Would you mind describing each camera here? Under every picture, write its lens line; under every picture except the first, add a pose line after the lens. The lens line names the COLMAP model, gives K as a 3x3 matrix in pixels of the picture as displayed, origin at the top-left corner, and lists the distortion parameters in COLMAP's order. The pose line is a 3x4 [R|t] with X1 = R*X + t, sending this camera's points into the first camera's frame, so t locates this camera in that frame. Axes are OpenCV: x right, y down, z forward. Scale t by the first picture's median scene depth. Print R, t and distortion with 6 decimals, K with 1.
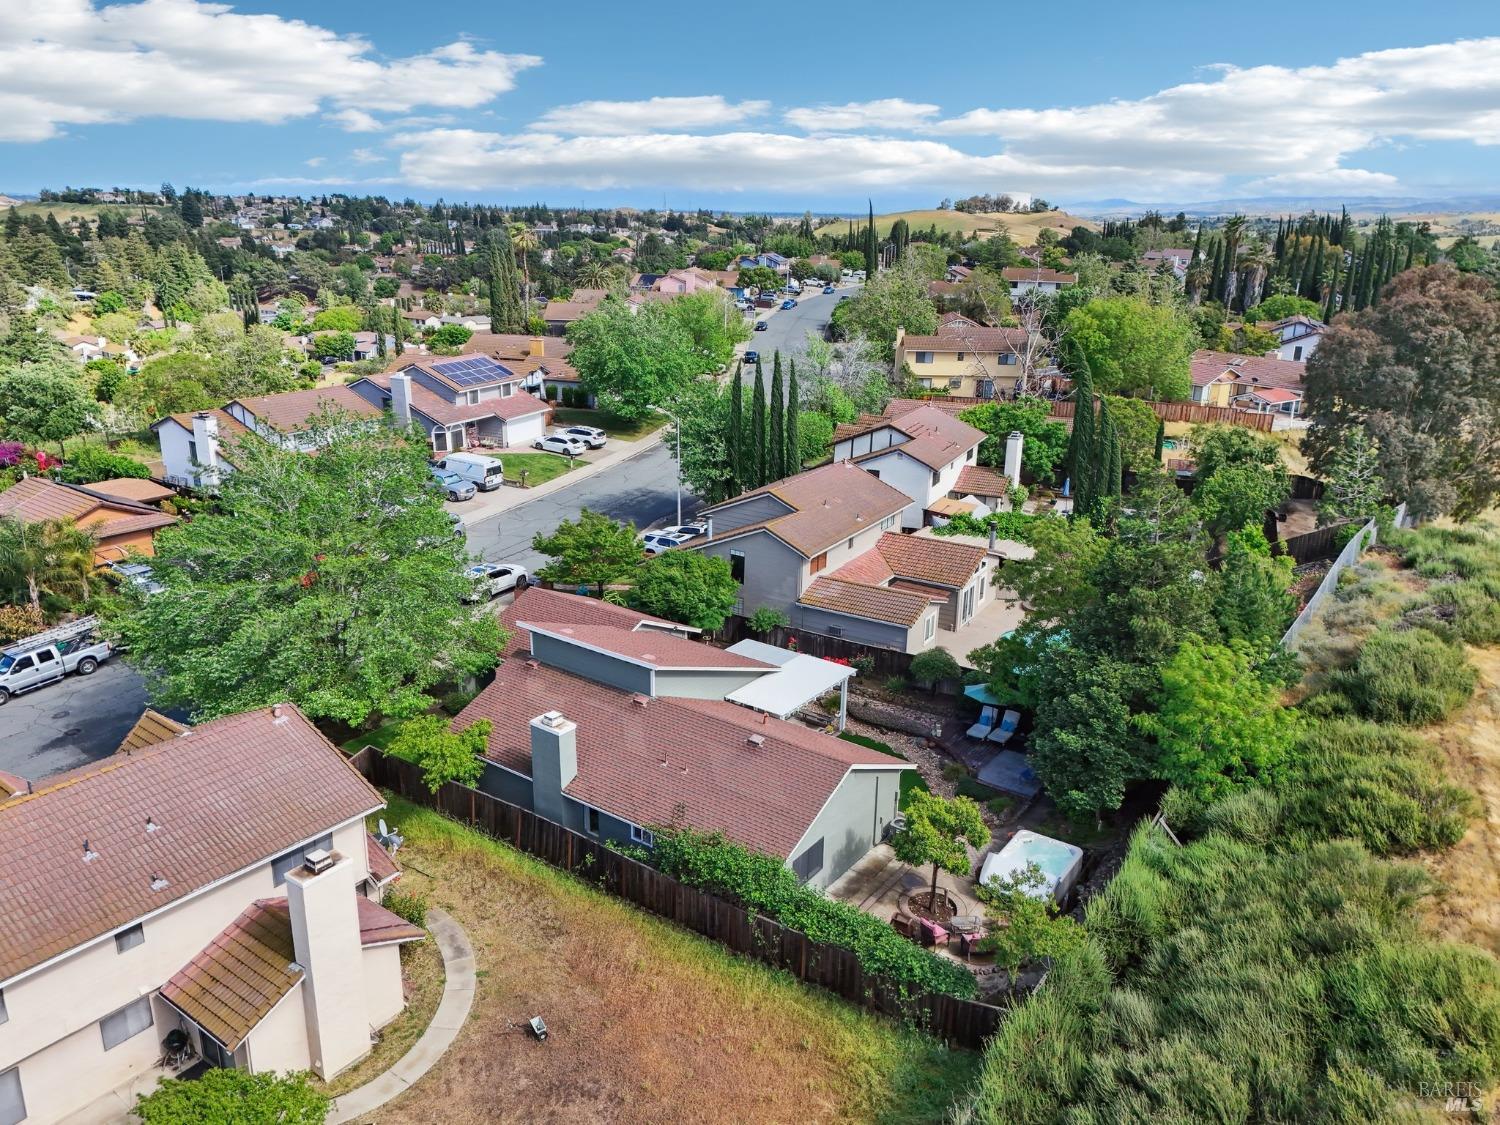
lens RADIAL K [[1103.8, 0, 750.0], [0, 1103.8, 562.5], [0, 0, 1]] dist [0.088509, -0.090958]
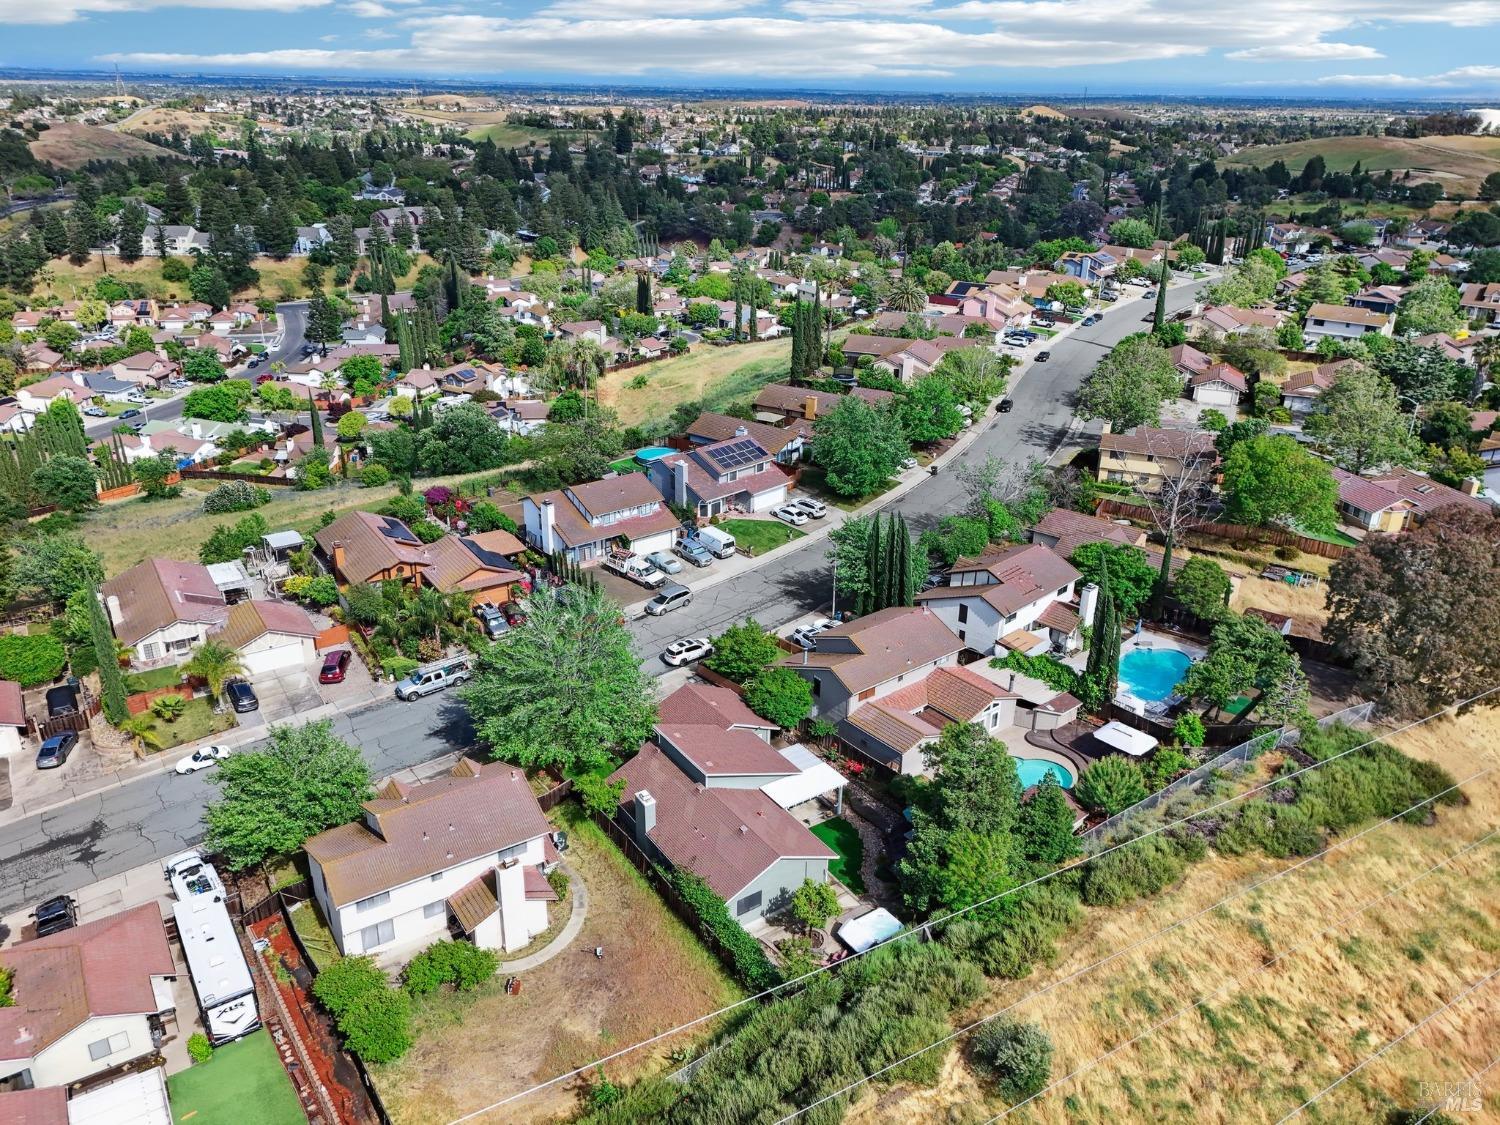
lens RADIAL K [[1086.7, 0, 750.0], [0, 1086.7, 562.5], [0, 0, 1]] dist [0.128940, -0.208225]
pose [[0.941262, 0.134893, -0.309564, 0.330490], [-0.108181, 0.988887, 0.101973, -0.296502], [0.319879, -0.062494, 0.945395, -0.445856]]
